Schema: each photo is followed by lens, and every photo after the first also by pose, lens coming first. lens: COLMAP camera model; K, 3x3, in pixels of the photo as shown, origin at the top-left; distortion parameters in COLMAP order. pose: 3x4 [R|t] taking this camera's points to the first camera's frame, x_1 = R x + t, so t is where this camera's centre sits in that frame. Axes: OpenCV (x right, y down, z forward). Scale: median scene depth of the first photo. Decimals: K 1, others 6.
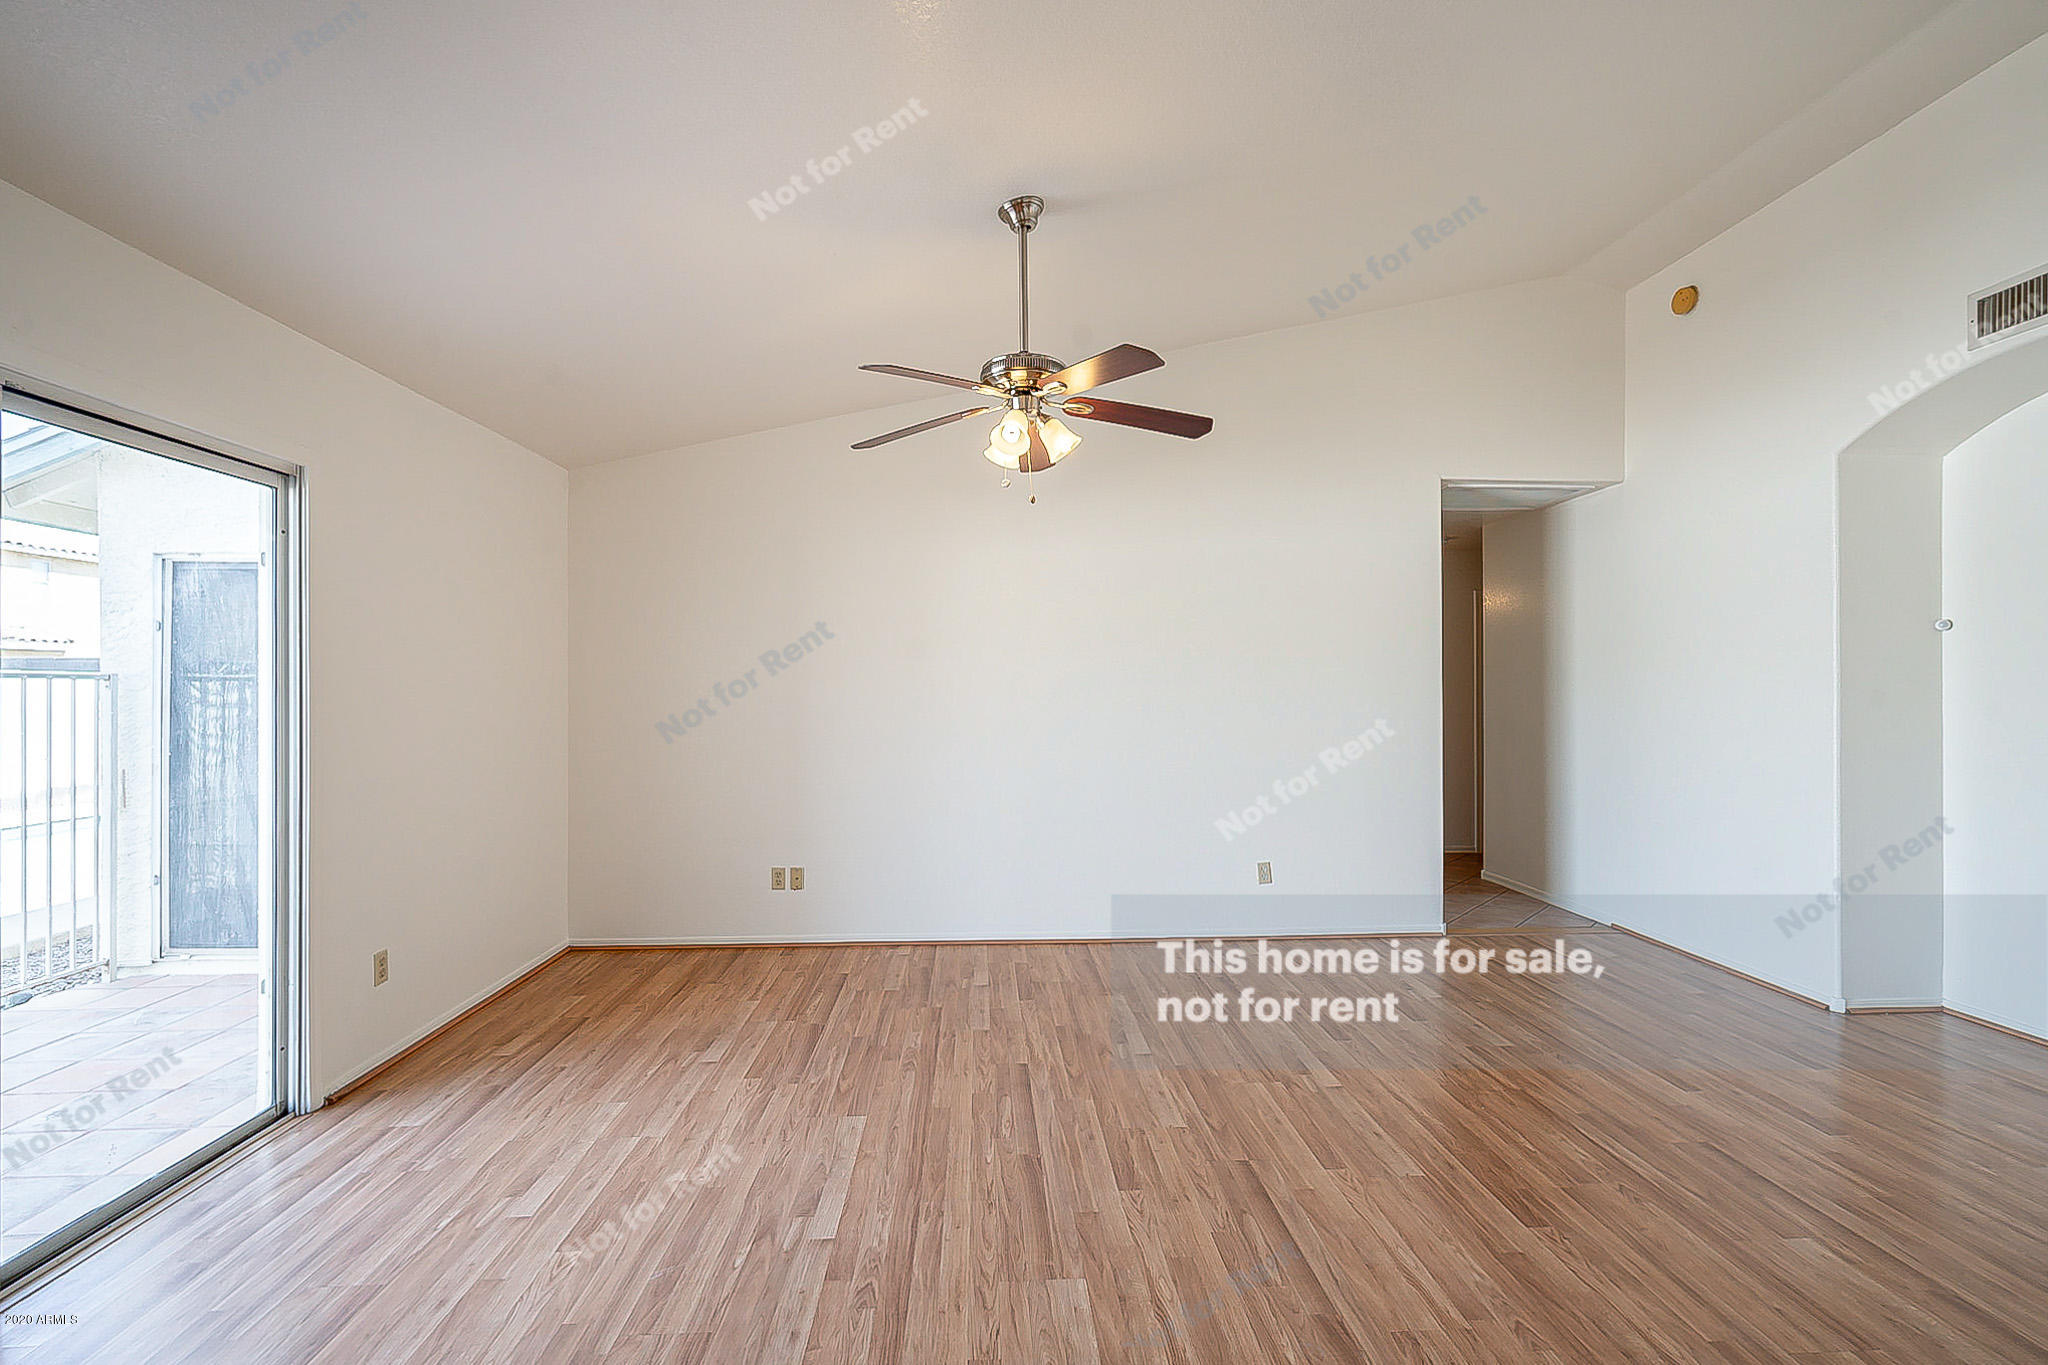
lens RADIAL K [[942.0, 0, 1017.2], [0, 942.0, 685.9], [0, 0, 1]] dist [-0.000771, -0.000567]
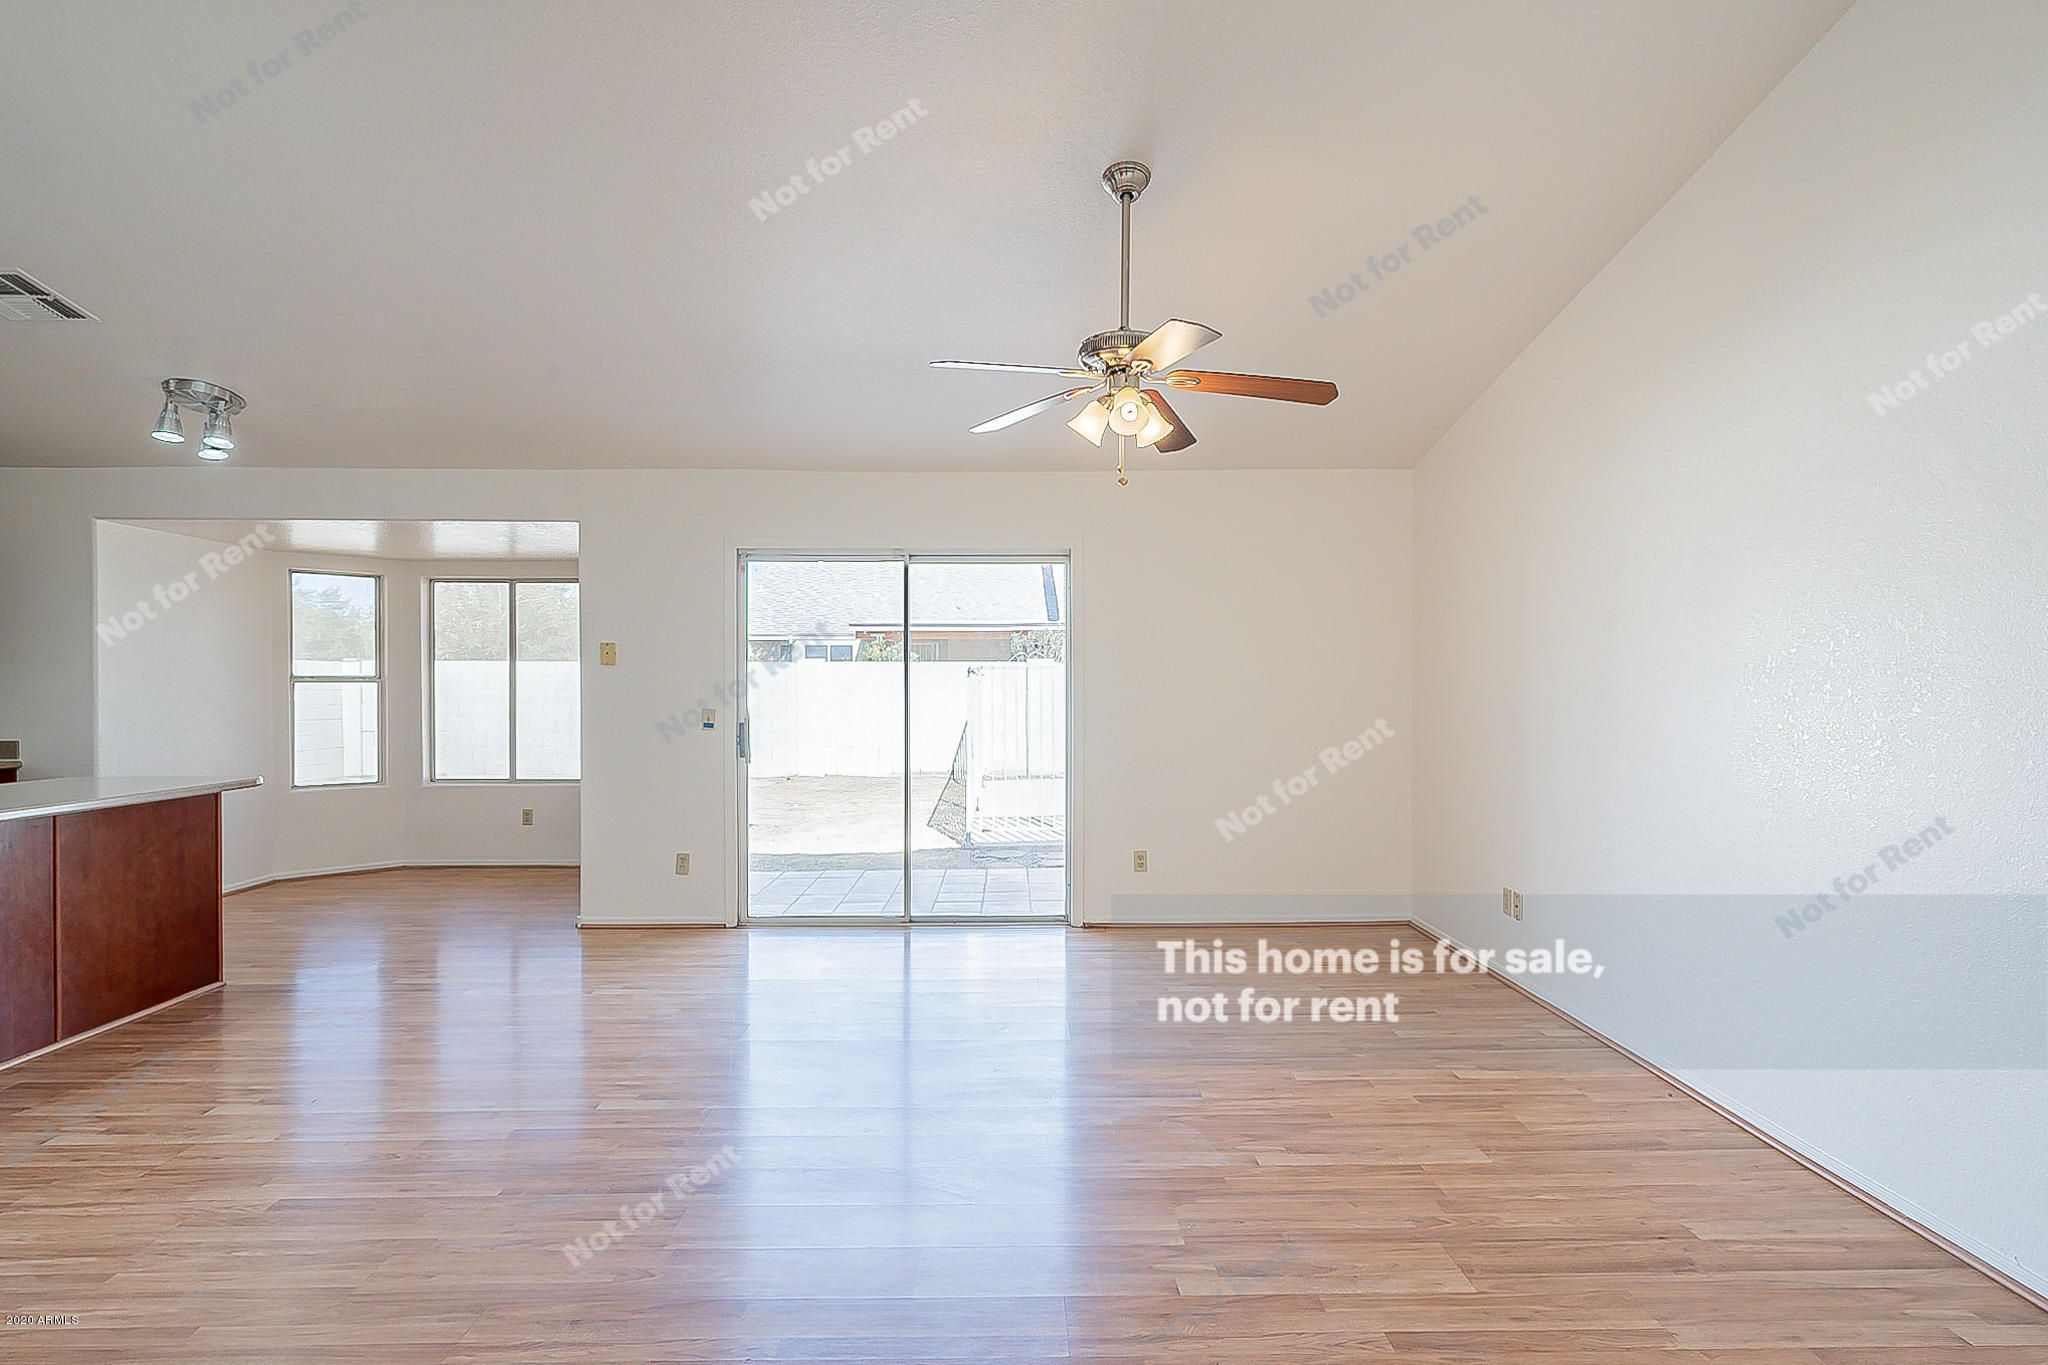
lens RADIAL K [[943.2, 0, 1020.9], [0, 943.2, 689.8], [0, 0, 1]] dist [0.001497, 0.000014]
pose [[-0.023269, -0.001725, -0.999728, 1.354228], [0.004283, 0.999989, -0.001826, 0.012266], [0.999720, -0.004324, -0.023261, 1.231911]]
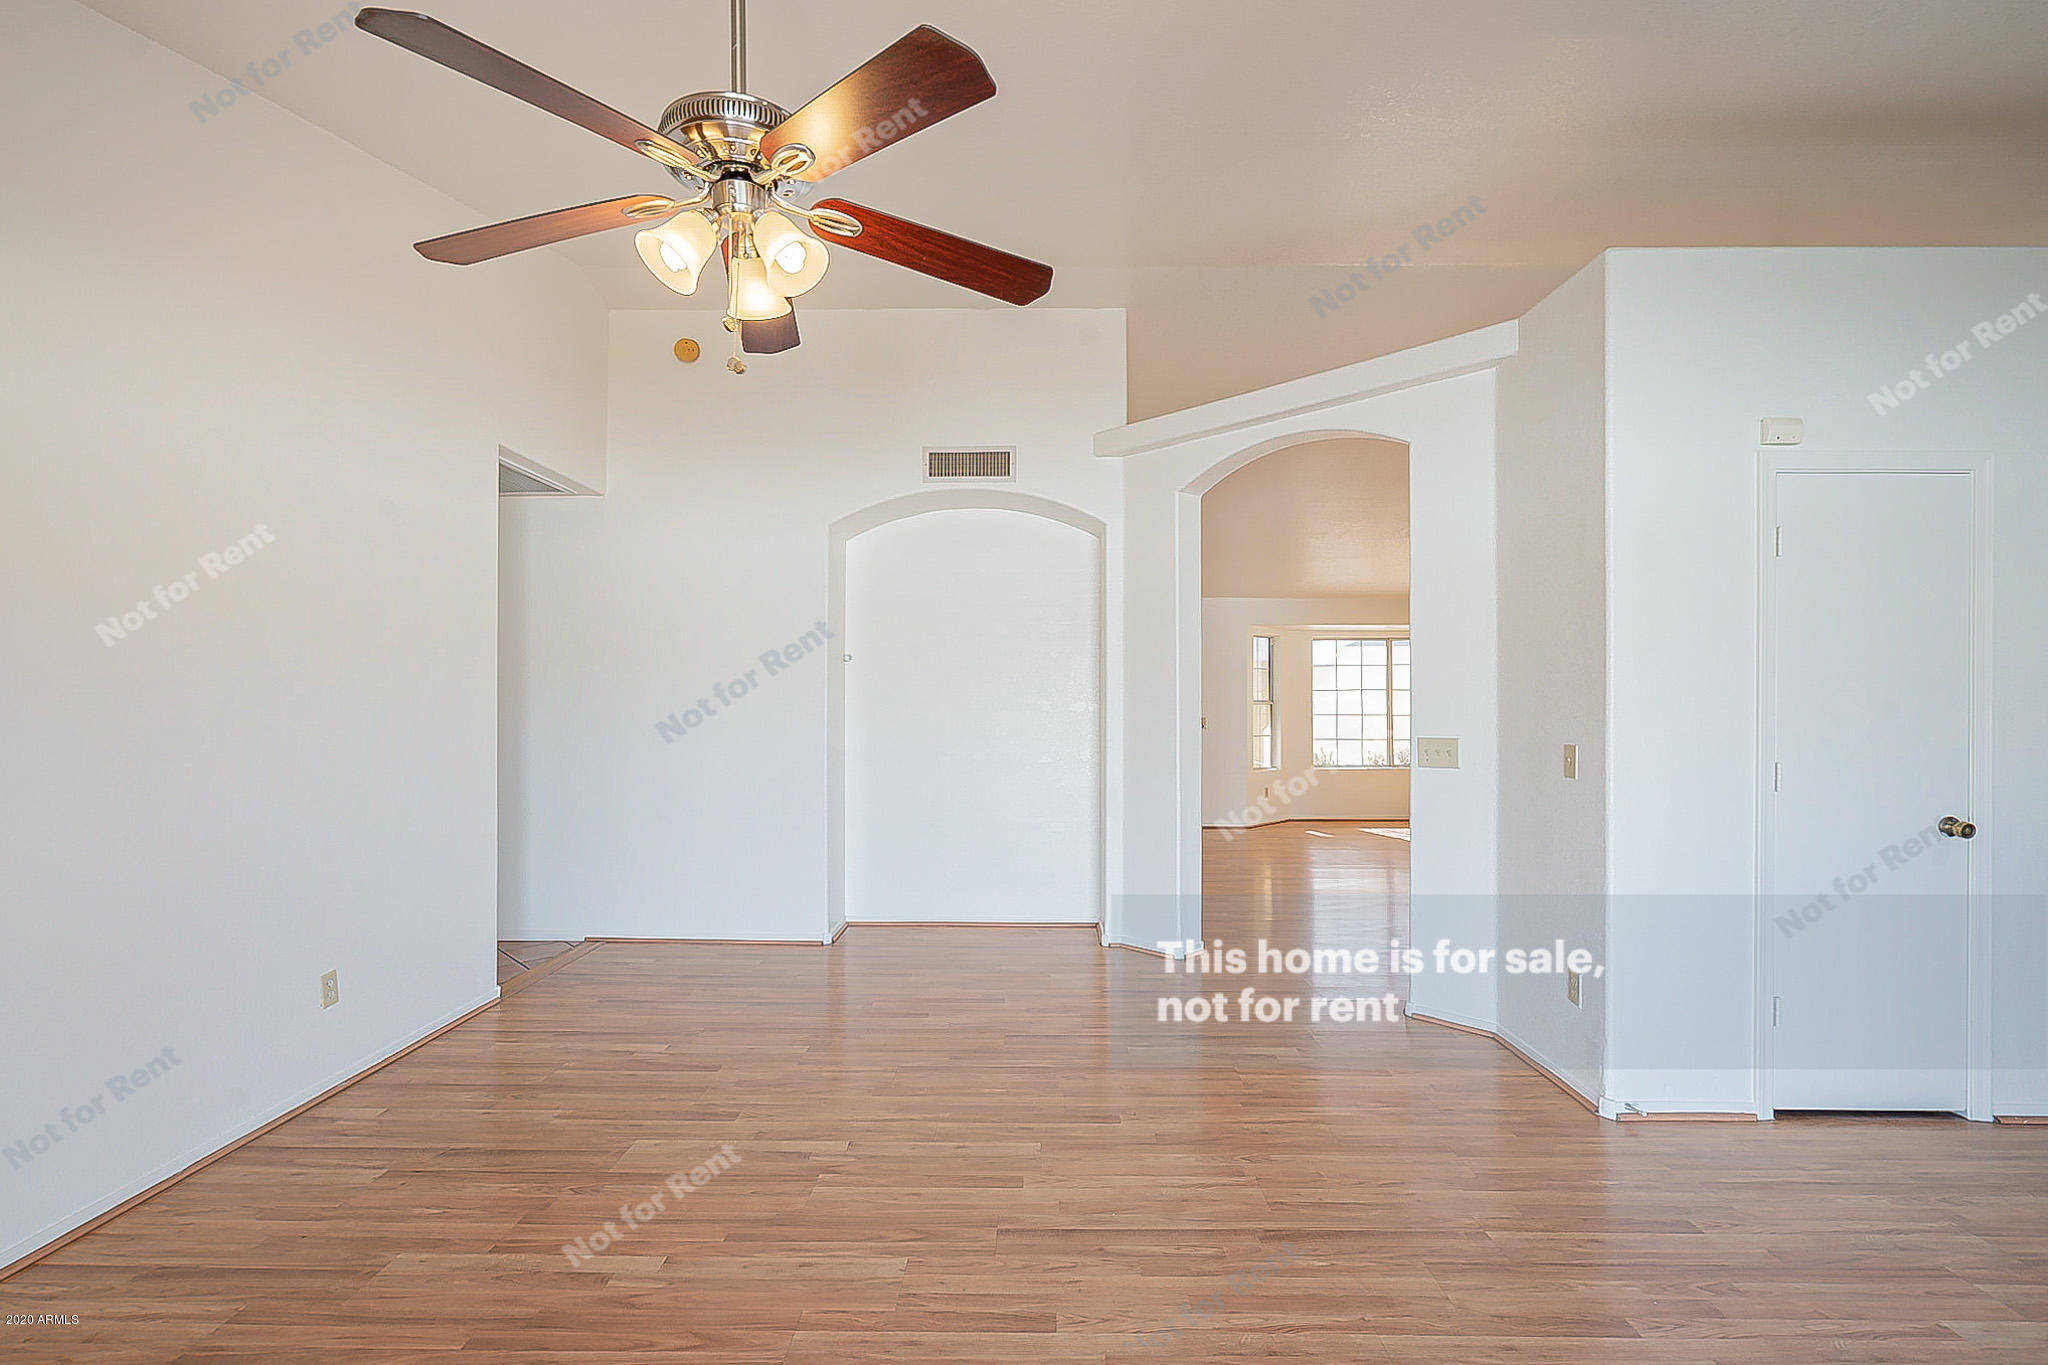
lens RADIAL K [[933.5, 0, 1016.4], [0, 933.5, 693.8], [0, 0, 1]] dist [-0.001110, -0.000178]
pose [[0.054942, 0.012427, 0.998412, -0.749613], [-0.004455, 0.999916, -0.012200, 0.002952], [-0.998480, -0.003777, 0.054993, 1.073082]]
